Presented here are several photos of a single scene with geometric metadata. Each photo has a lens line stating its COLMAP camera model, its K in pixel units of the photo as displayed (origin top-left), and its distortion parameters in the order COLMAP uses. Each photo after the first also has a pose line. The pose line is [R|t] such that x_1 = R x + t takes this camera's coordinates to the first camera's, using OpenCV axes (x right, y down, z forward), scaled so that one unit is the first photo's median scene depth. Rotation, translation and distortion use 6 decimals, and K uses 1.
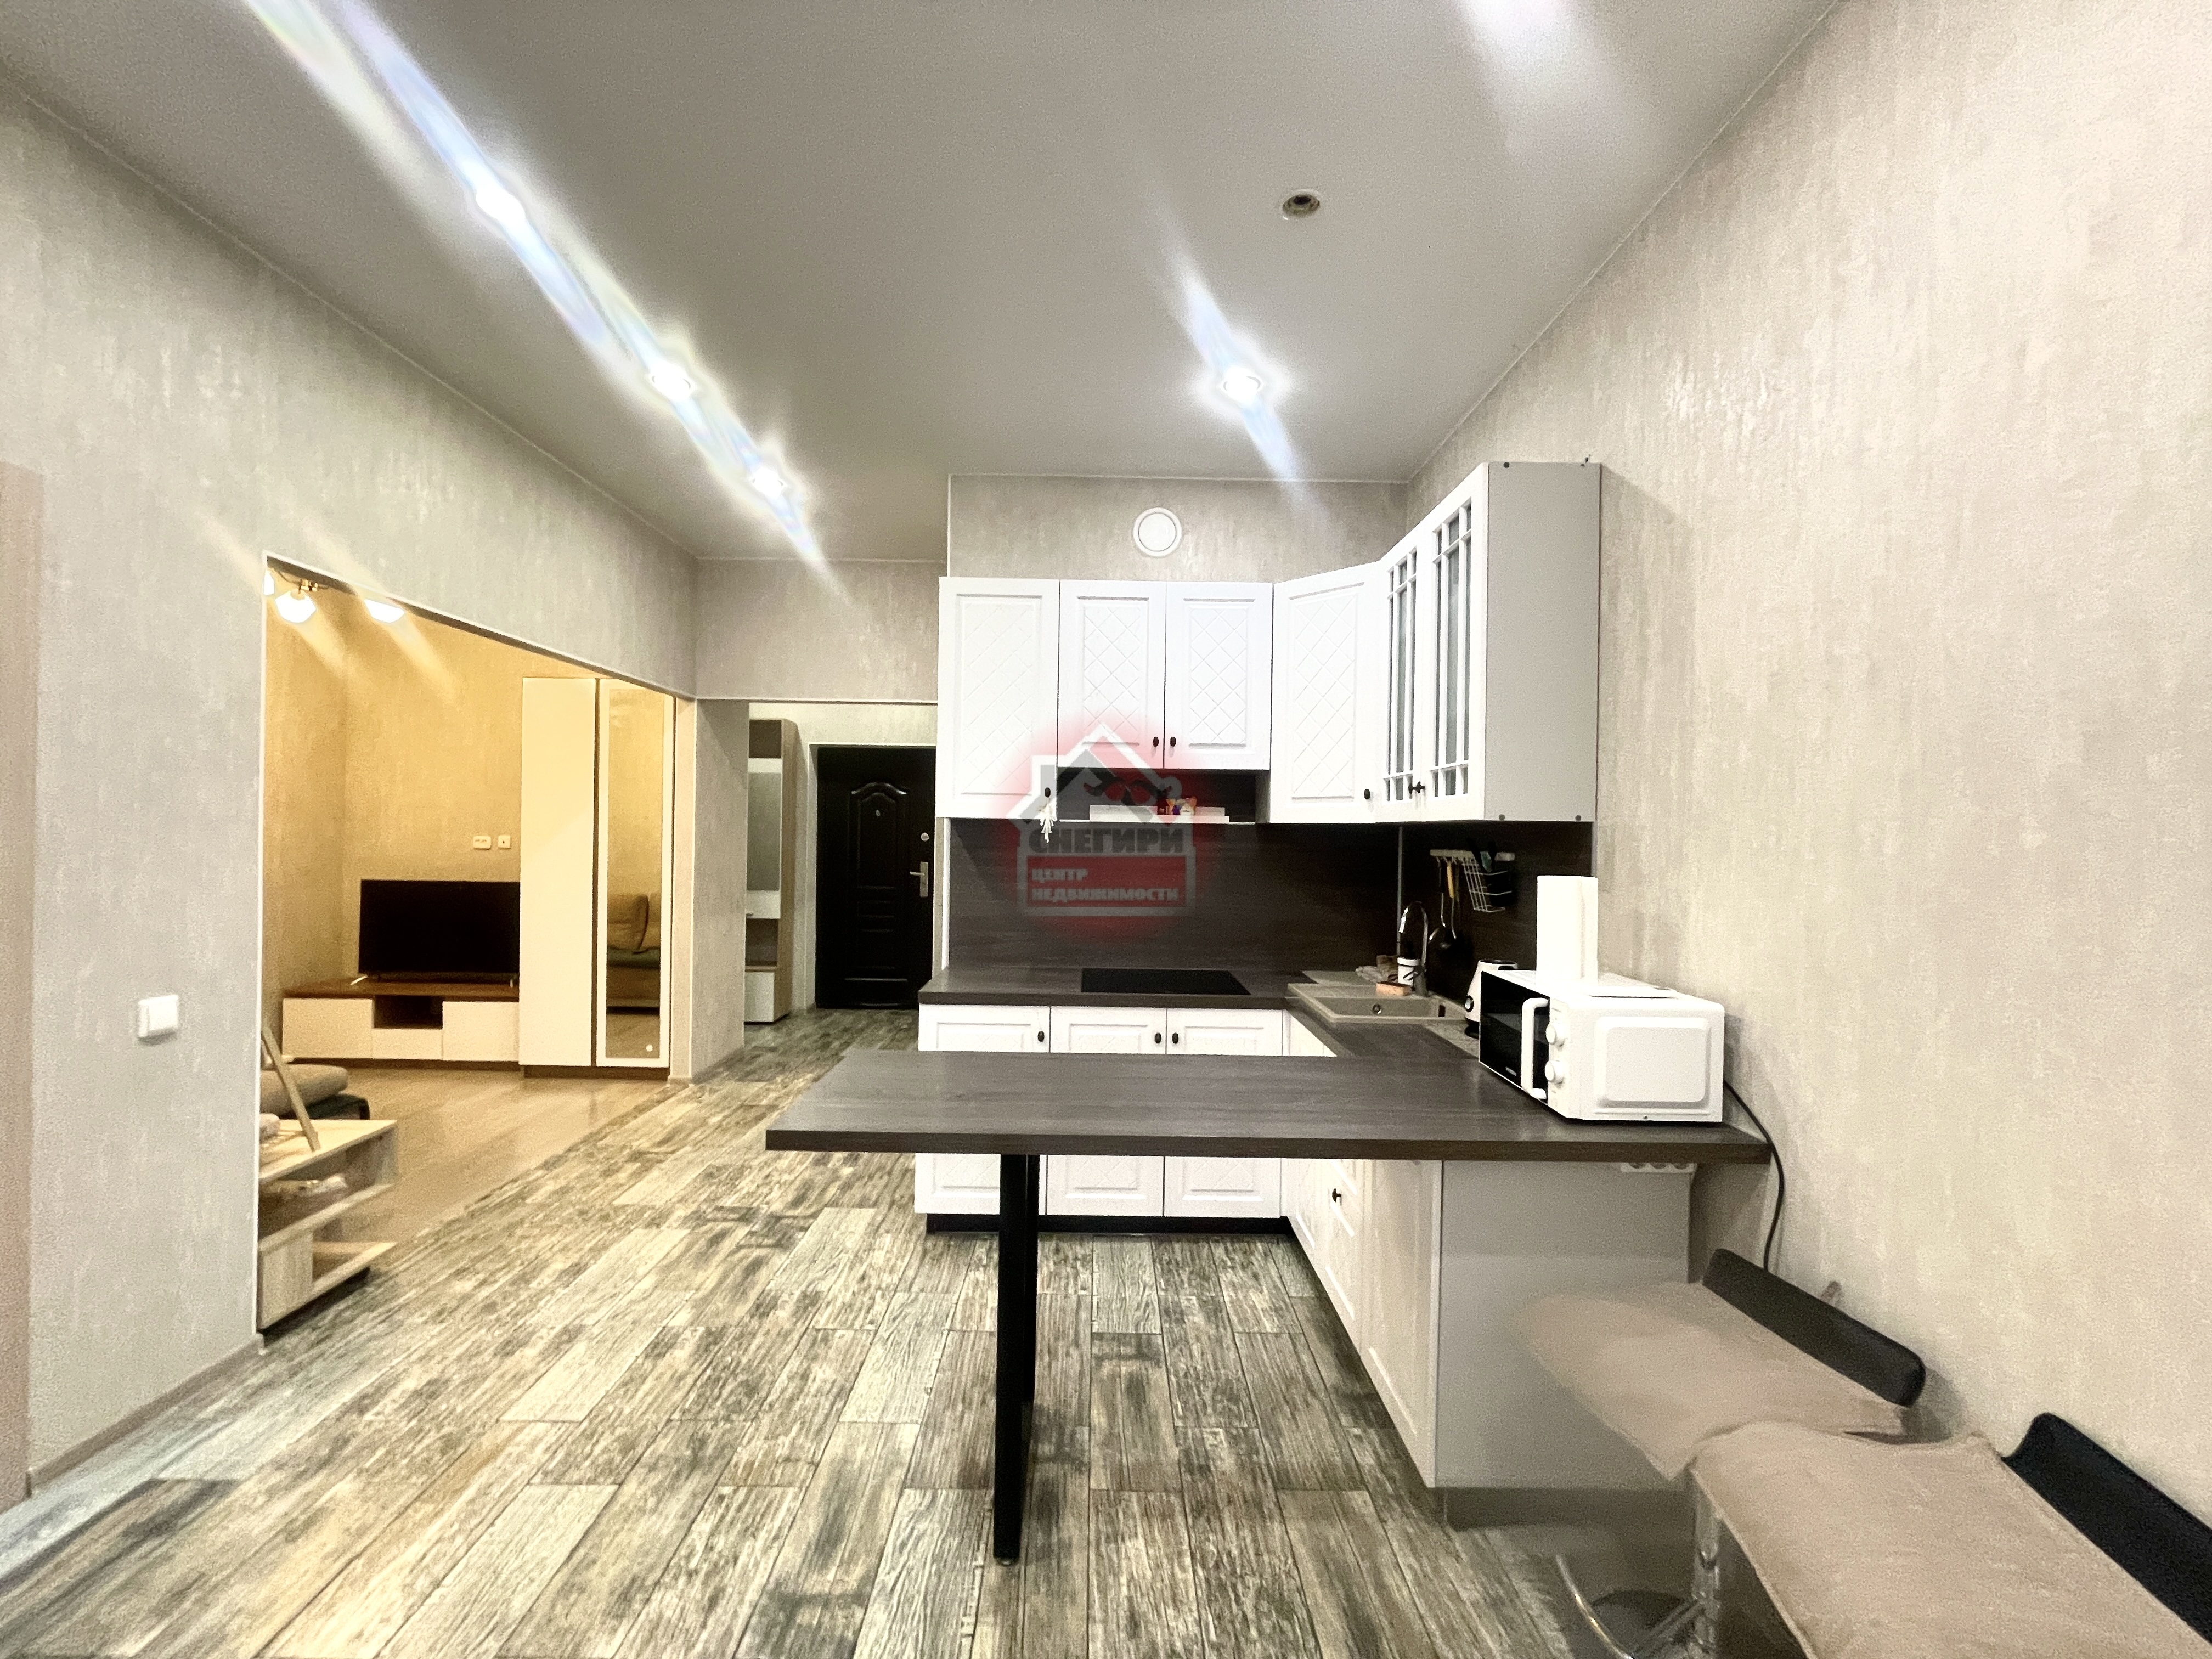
lens RADIAL K [[891.1, 0, 1095.1], [0, 891.1, 838.1], [0, 0, 1]] dist [-0.002665, 0.000857]
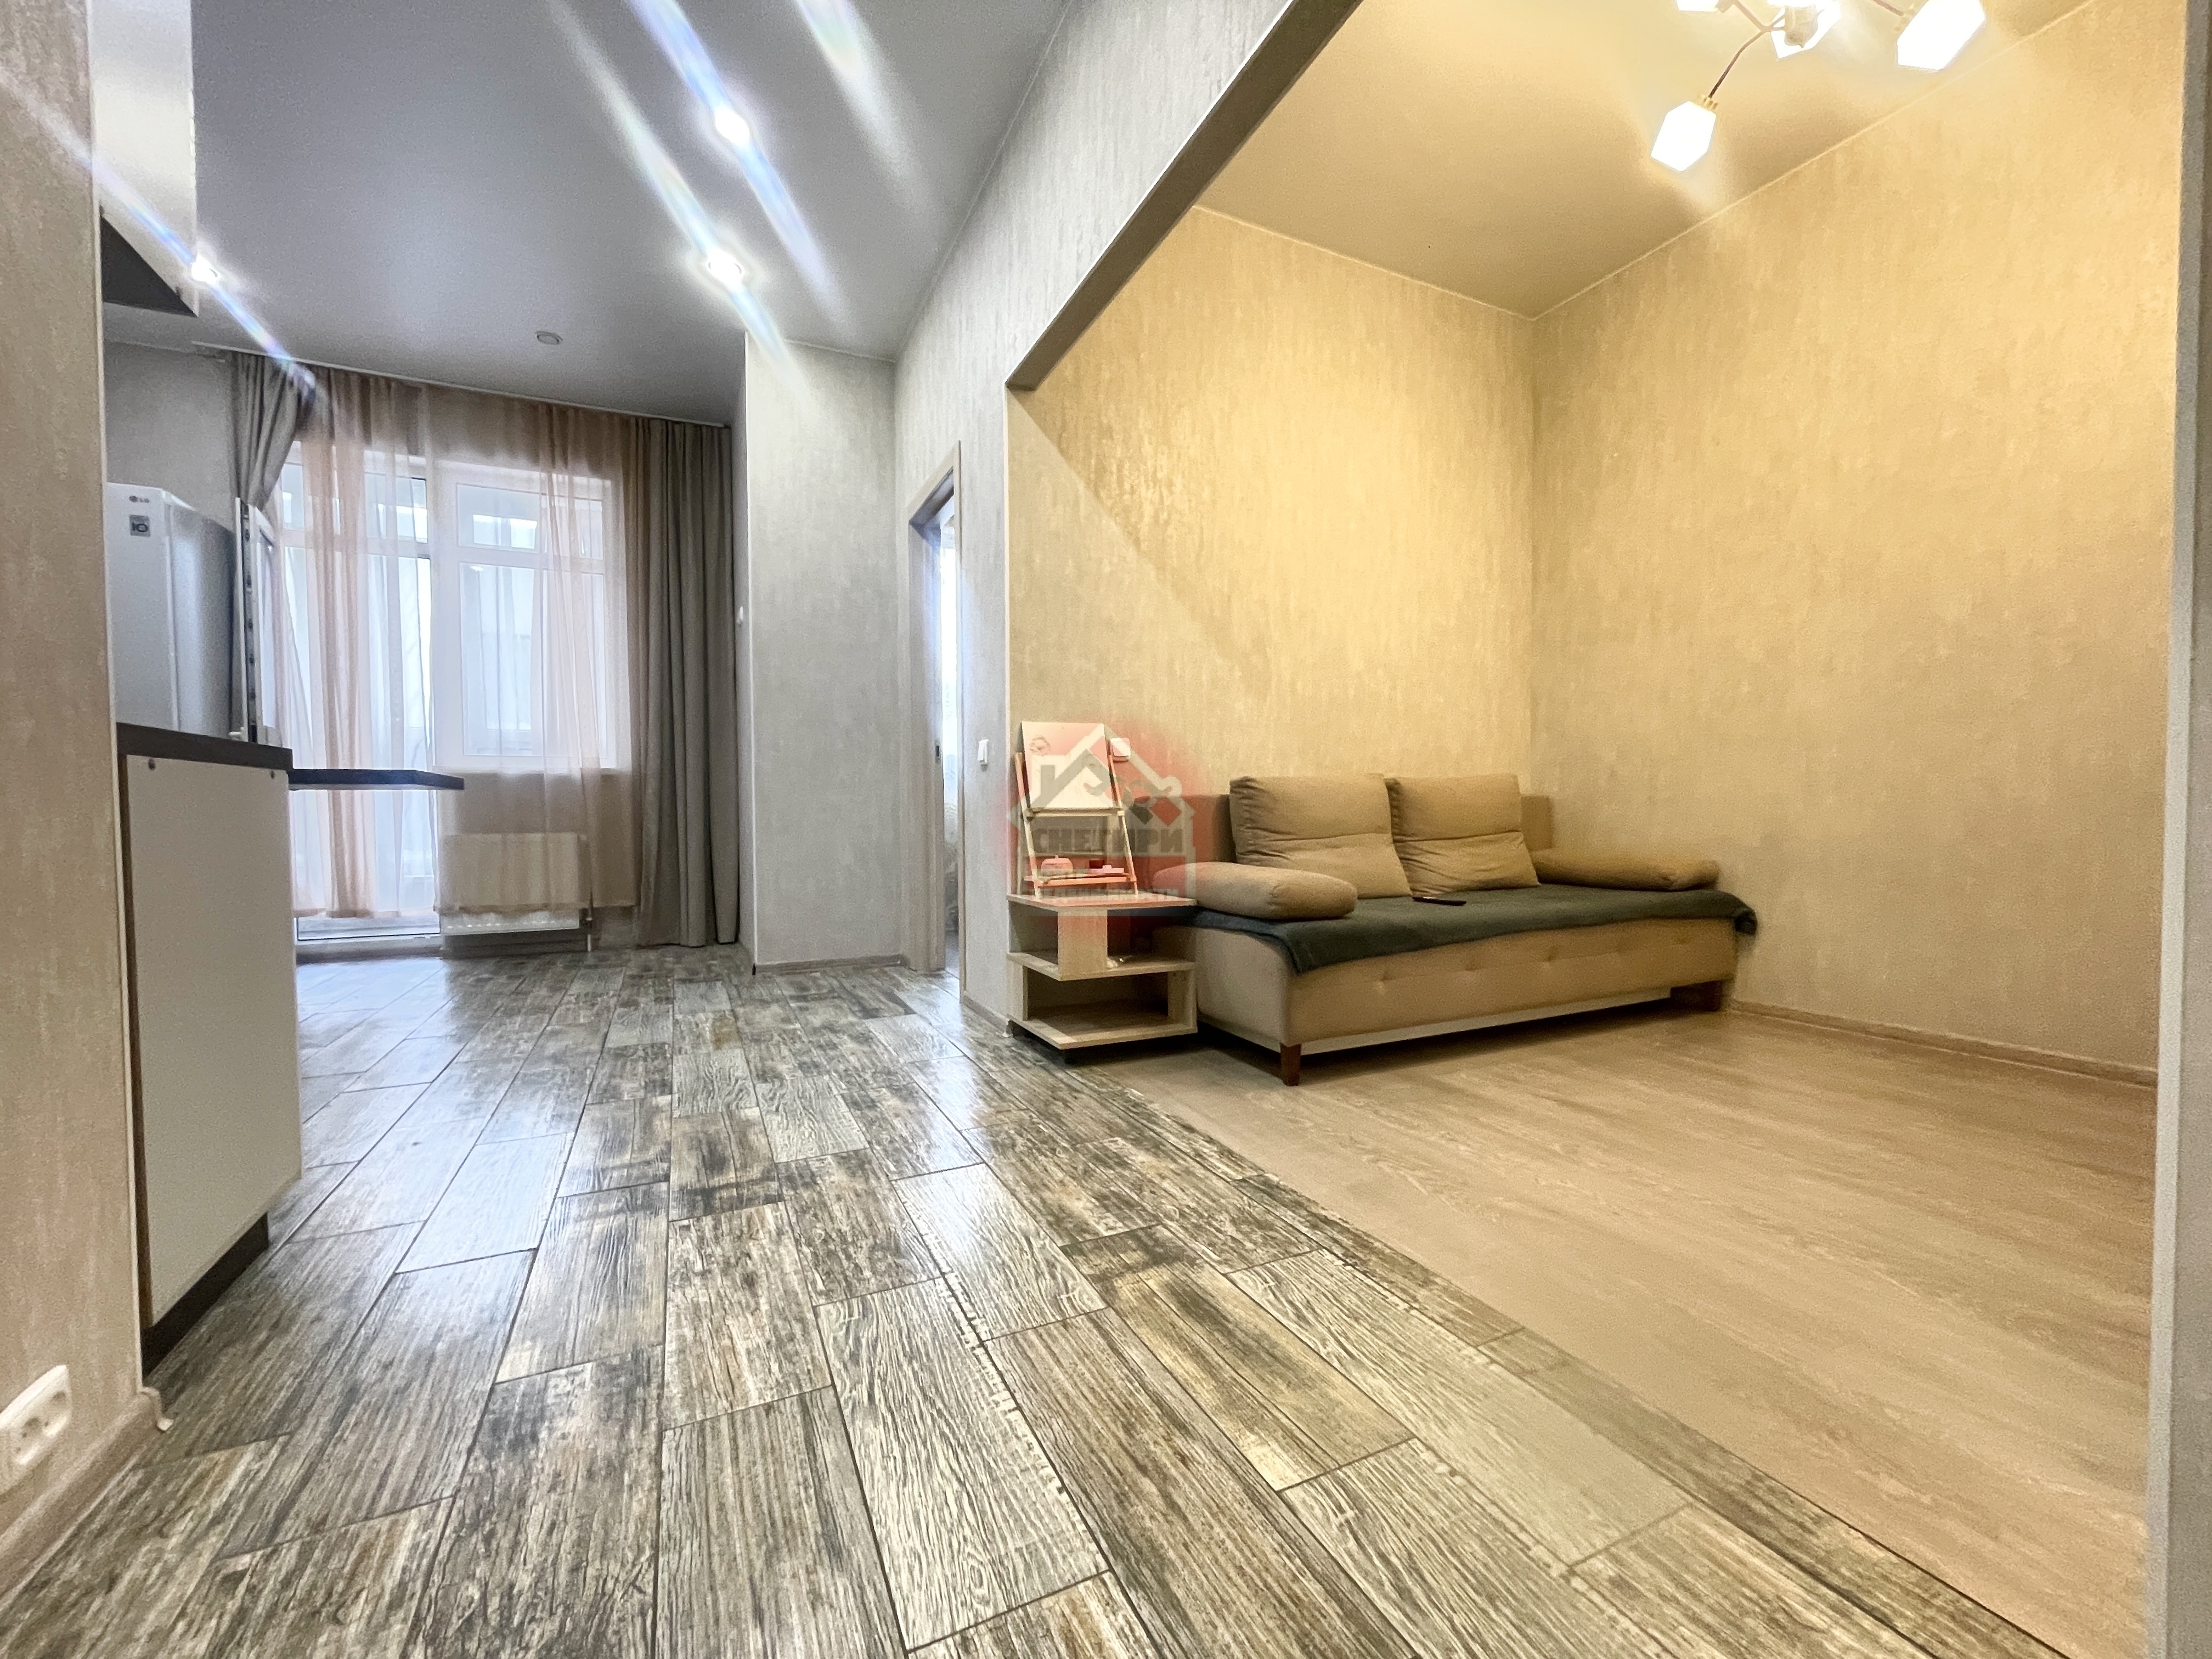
lens RADIAL K [[891.1, 0, 1099.8], [0, 891.1, 836.7], [0, 0, 1]] dist [-0.002665, 0.000857]
pose [[-0.903836, 0.002035, -0.427873, -0.469146], [-0.010691, 0.999569, 0.027338, 0.238268], [0.427744, 0.029283, -0.903425, 1.945036]]
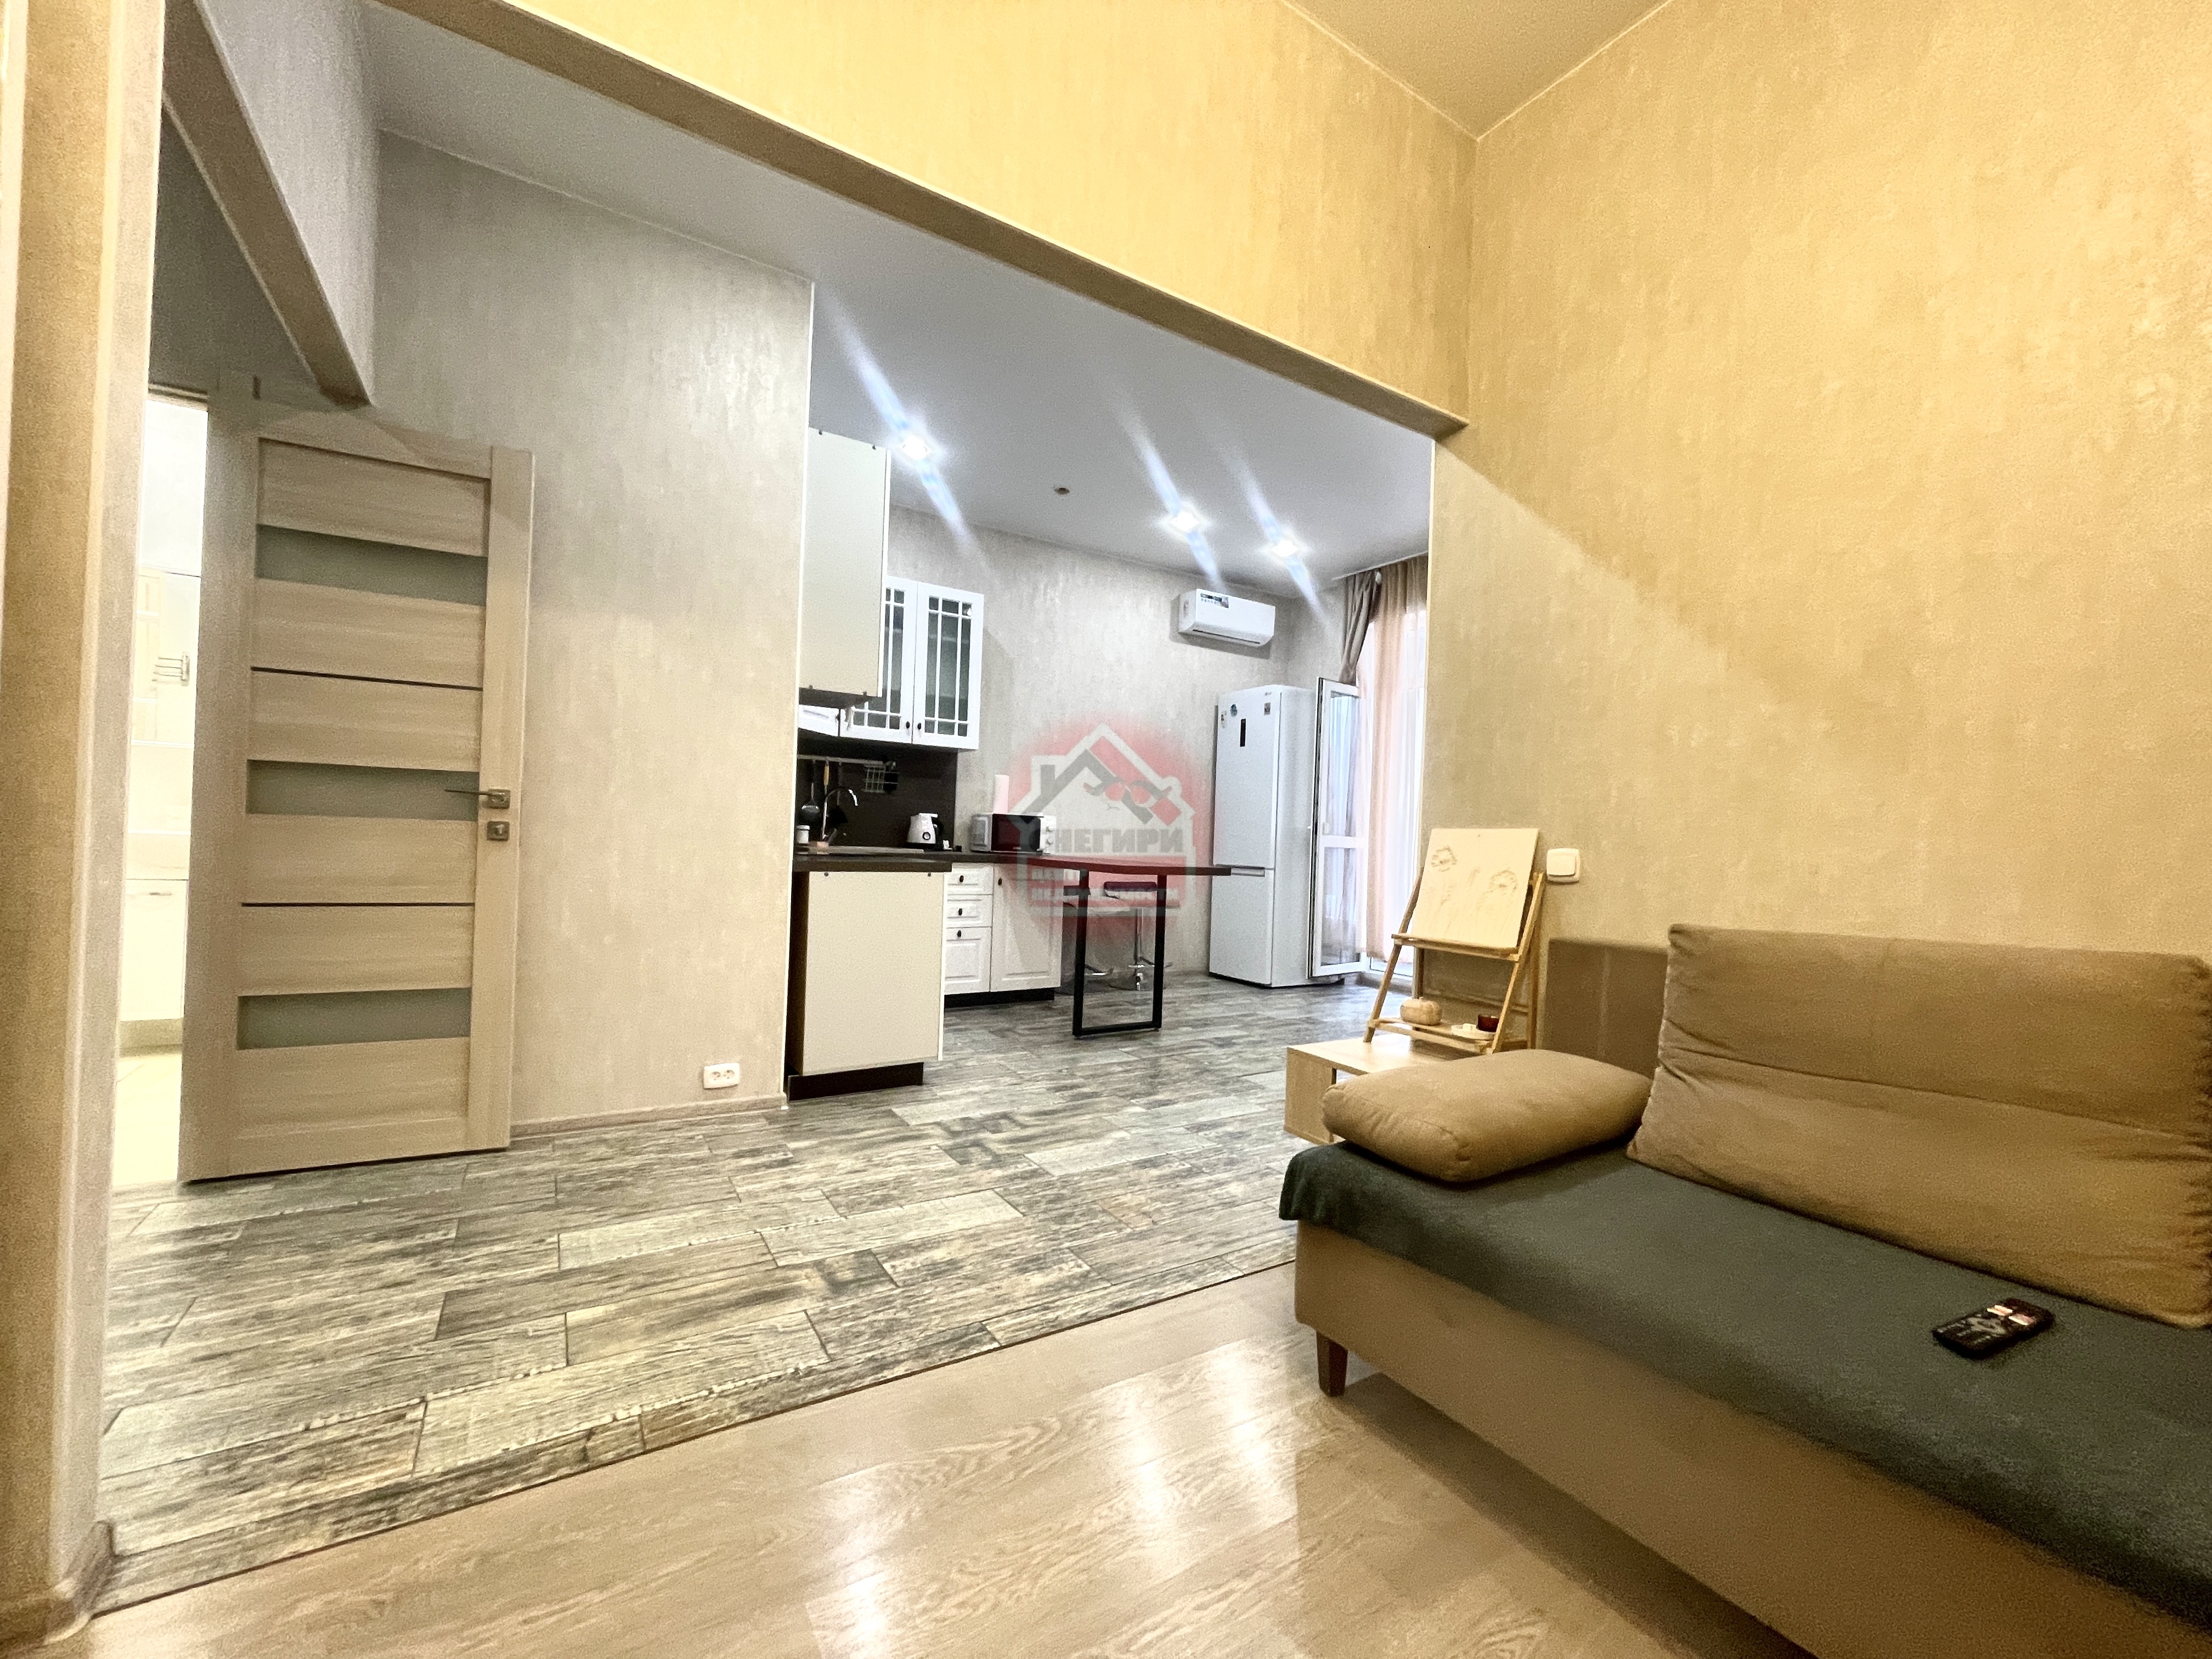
lens RADIAL K [[891.1, 0, 1099.0], [0, 891.1, 834.3], [0, 0, 1]] dist [-0.002665, 0.000857]
pose [[-0.531387, -0.032884, 0.846491, -1.455279], [-0.041643, 0.999052, 0.012670, 0.133929], [-0.846105, -0.028518, -0.532253, 1.679984]]
